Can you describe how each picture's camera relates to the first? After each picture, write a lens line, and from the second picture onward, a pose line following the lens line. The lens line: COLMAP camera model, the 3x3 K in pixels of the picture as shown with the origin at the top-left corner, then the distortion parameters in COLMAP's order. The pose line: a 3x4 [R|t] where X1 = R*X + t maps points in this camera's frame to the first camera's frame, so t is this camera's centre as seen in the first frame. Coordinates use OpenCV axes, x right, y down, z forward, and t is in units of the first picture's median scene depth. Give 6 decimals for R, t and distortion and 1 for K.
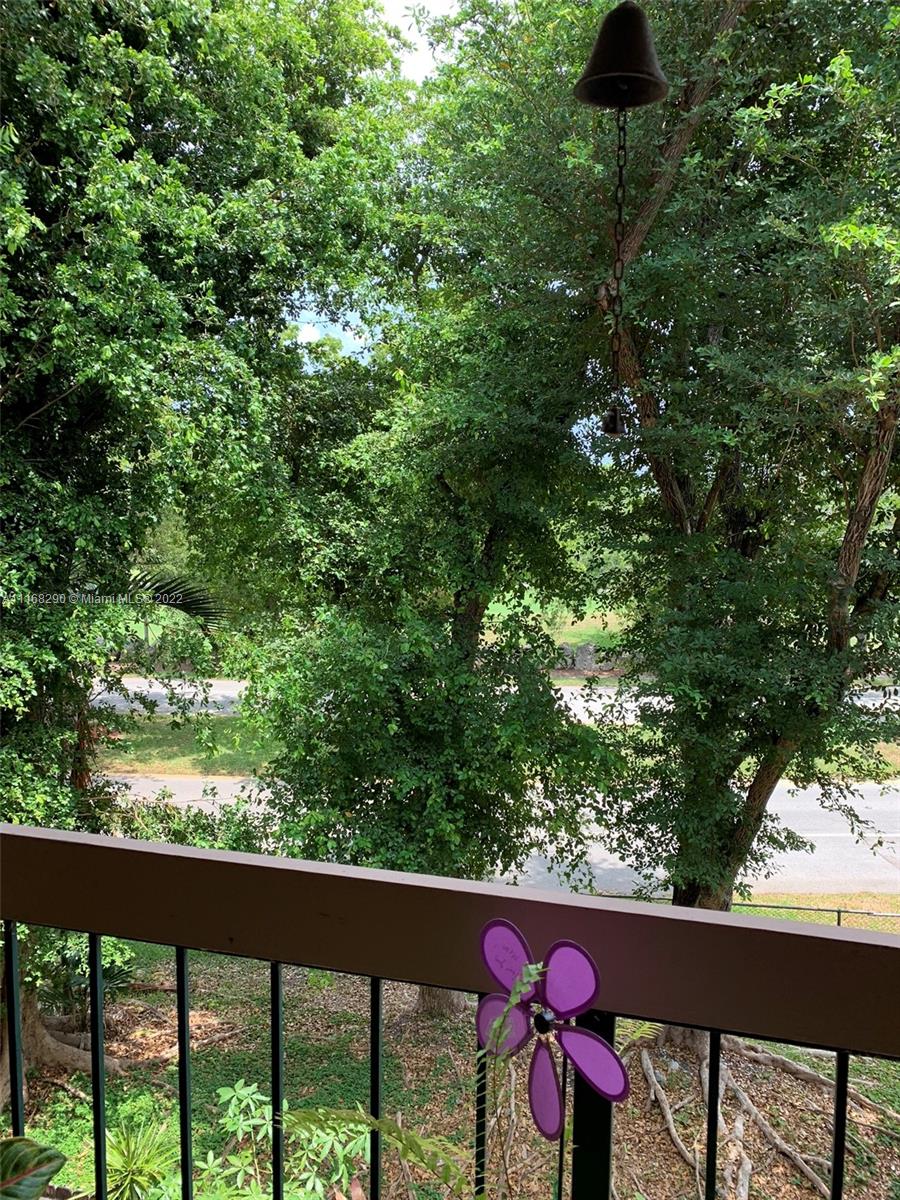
lens RADIAL K [[974.5, 0, 447.7], [0, 974.5, 603.9], [0, 0, 1]] dist [0.051809, -0.000284]
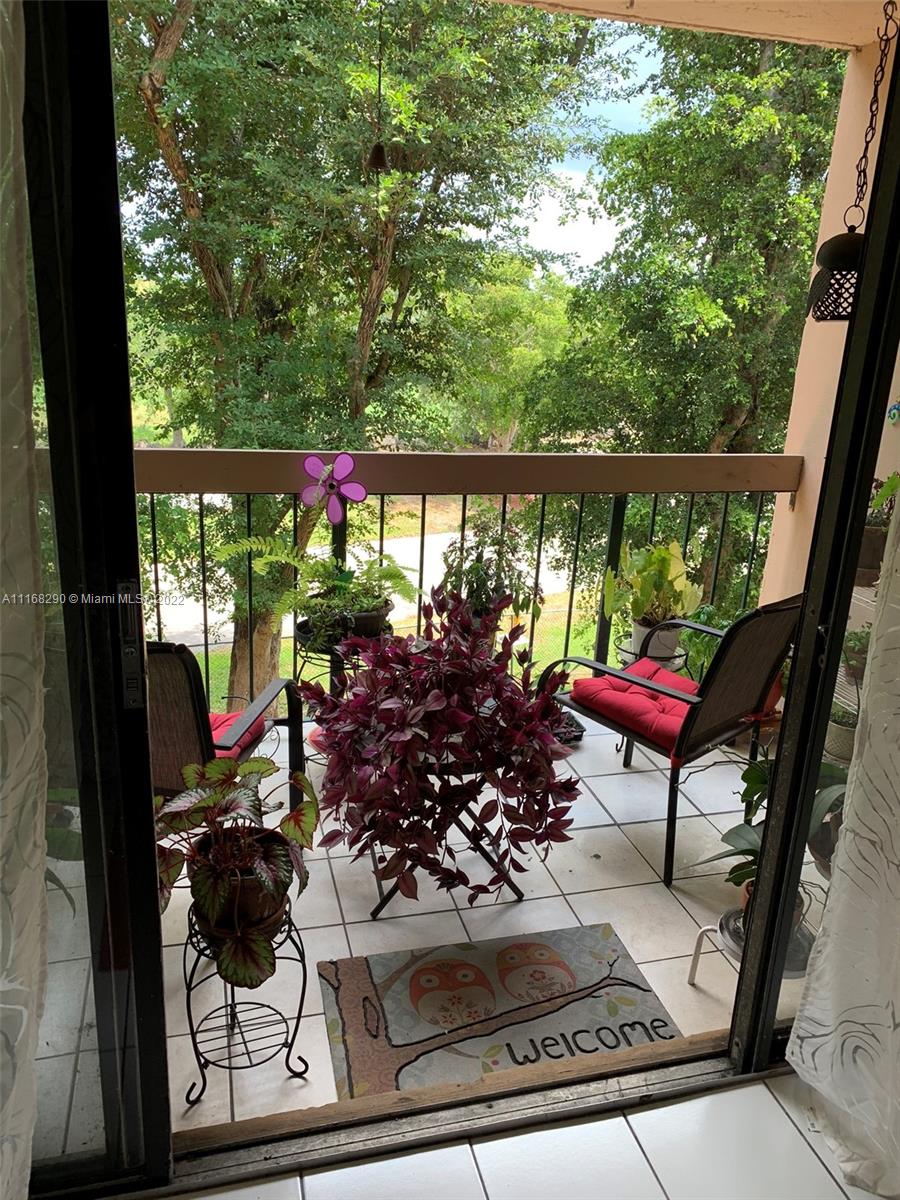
lens RADIAL K [[974.5, 0, 447.7], [0, 974.5, 603.9], [0, 0, 1]] dist [0.051809, -0.000284]
pose [[0.879722, -0.113151, 0.461829, -0.104163], [0.016537, 0.977966, 0.208106, 0.021088], [-0.475201, -0.175438, 0.862210, -0.177018]]
